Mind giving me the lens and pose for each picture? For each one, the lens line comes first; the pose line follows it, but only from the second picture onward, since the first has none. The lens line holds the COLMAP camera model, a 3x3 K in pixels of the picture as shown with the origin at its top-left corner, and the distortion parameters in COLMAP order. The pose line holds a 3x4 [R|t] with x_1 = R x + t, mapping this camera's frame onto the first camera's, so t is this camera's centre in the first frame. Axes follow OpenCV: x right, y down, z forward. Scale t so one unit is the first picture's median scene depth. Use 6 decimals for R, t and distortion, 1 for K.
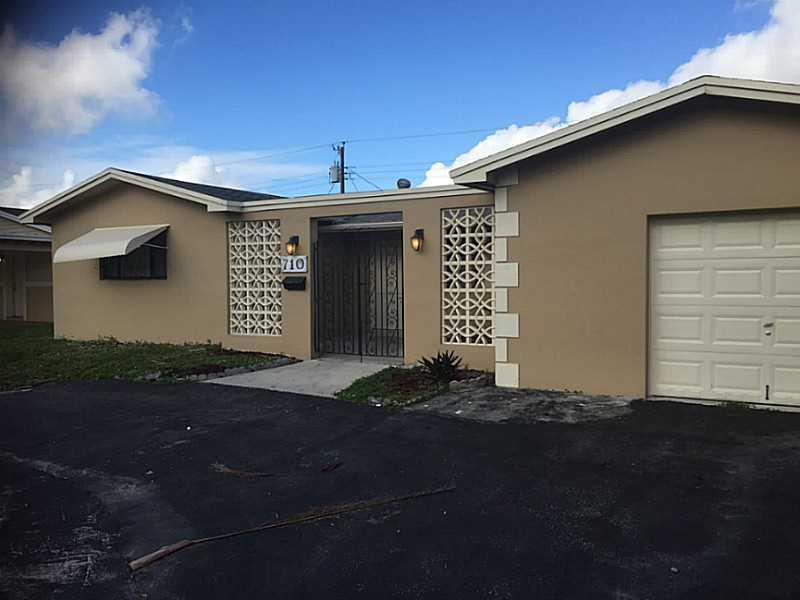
lens RADIAL K [[679.8, 0, 399.5], [0, 679.8, 299.4], [0, 0, 1]] dist [0.034852, -0.043110]
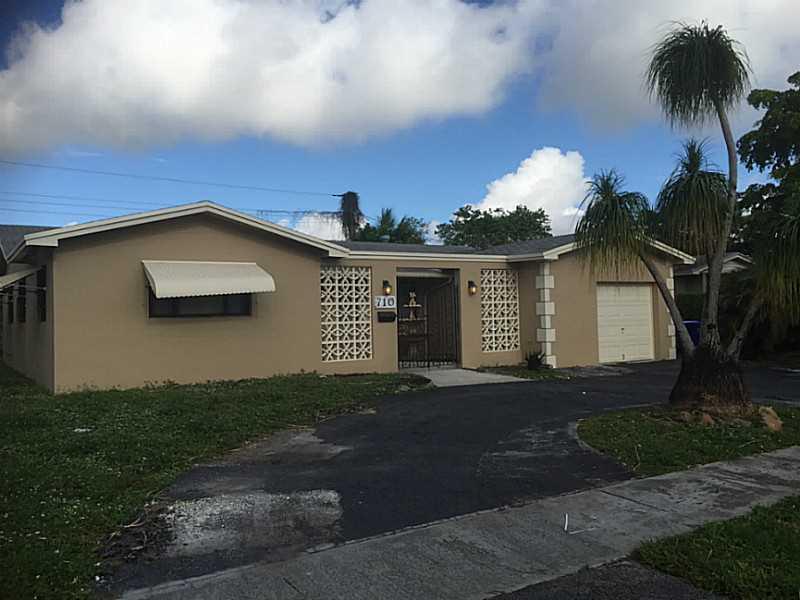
lens RADIAL K [[679.8, 0, 401.5], [0, 679.8, 300.4], [0, 0, 1]] dist [0.034852, -0.043110]
pose [[0.474768, 0.023395, 0.879800, -1.291188], [0.051605, 0.997187, -0.054364, 0.017599], [-0.878597, 0.071213, 0.472225, 0.355341]]
